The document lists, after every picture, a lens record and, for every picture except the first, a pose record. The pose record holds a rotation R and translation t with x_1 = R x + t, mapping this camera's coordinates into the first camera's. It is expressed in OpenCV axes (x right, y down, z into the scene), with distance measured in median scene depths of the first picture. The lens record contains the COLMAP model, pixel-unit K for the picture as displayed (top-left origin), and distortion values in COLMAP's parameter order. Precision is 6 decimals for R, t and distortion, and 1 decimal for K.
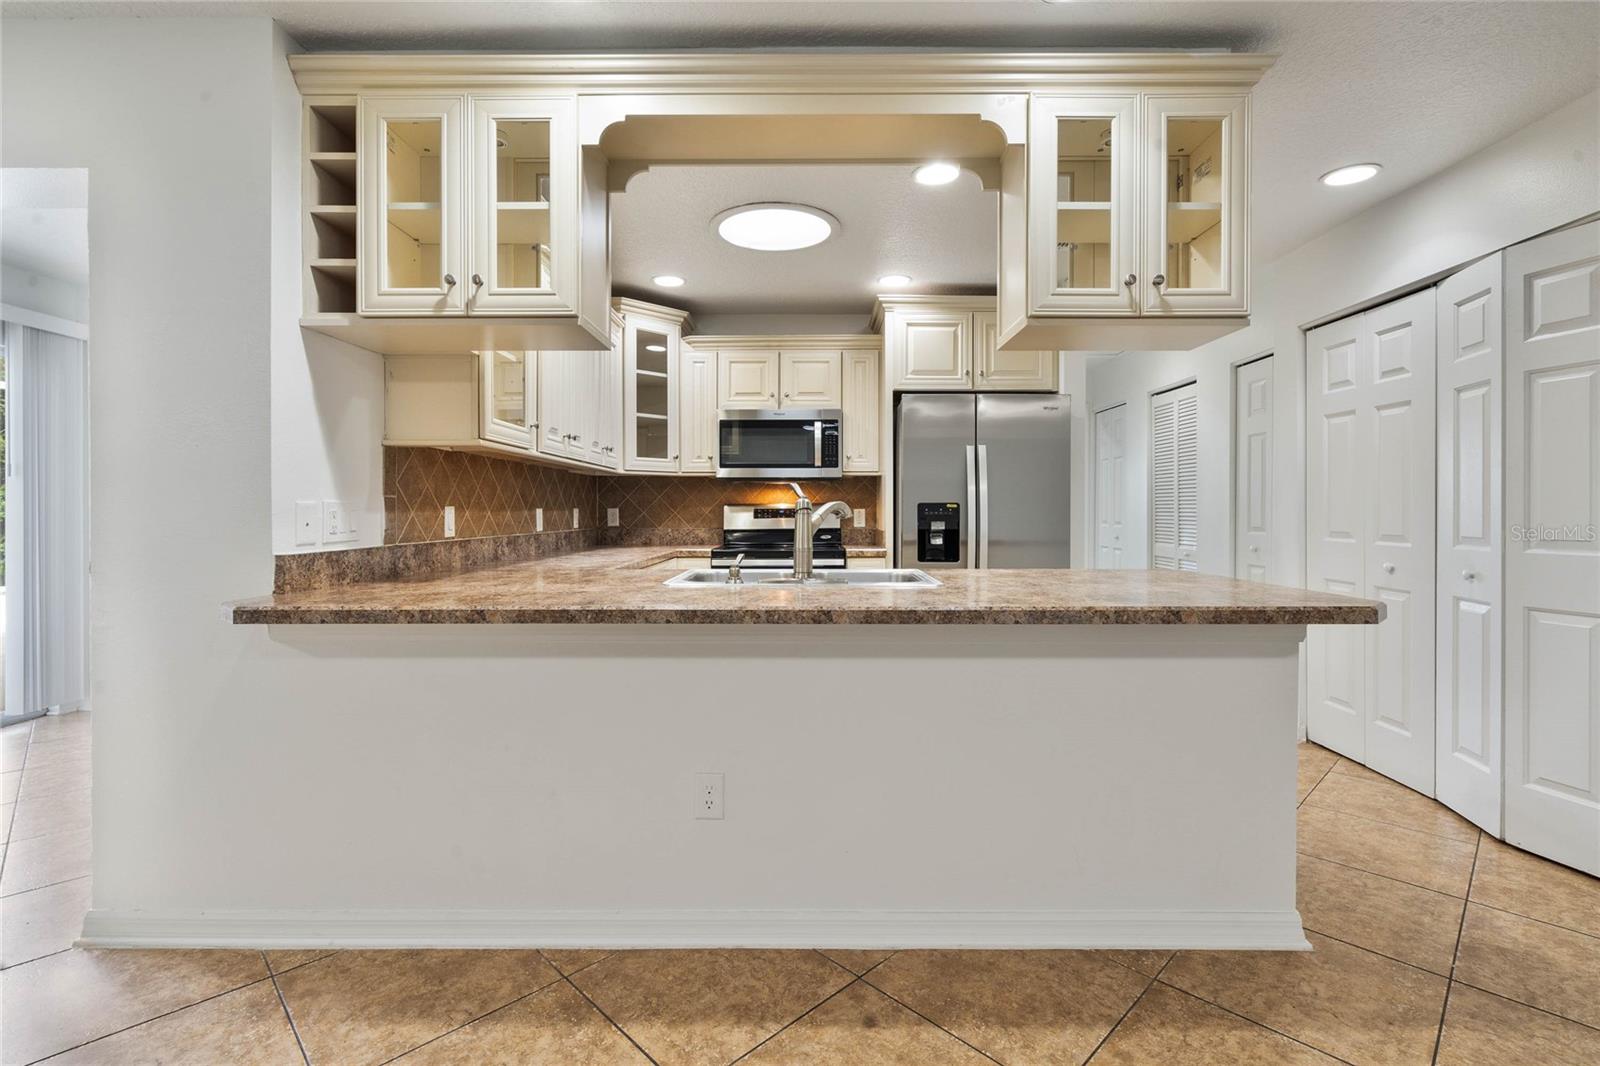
lens RADIAL K [[739.0, 0, 808.3], [0, 739.0, 514.8], [0, 0, 1]] dist [-0.003152, 0.000228]
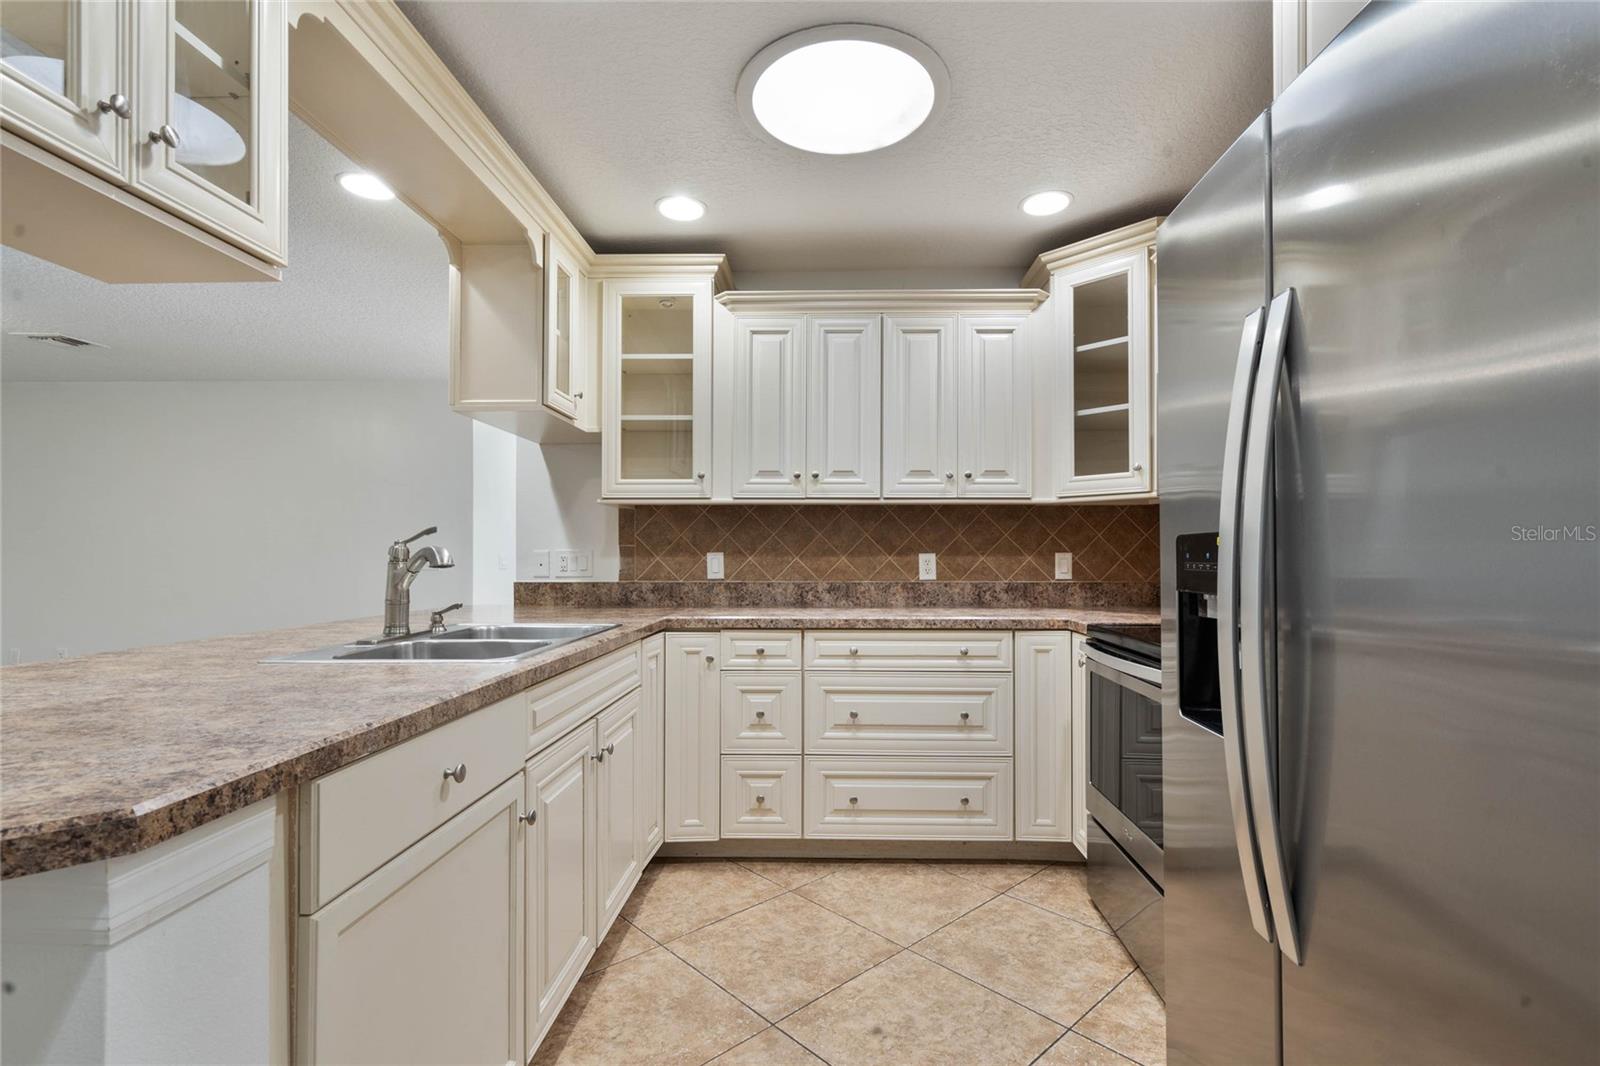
lens RADIAL K [[785.2, 0, 819.3], [0, 785.2, 542.4], [0, 0, 1]] dist [-0.000095, 0.000187]
pose [[-0.016392, -0.014428, -0.999762, 0.542381], [-0.004278, 0.999888, -0.014360, -0.007277], [0.999856, 0.004041, -0.016452, 0.866687]]
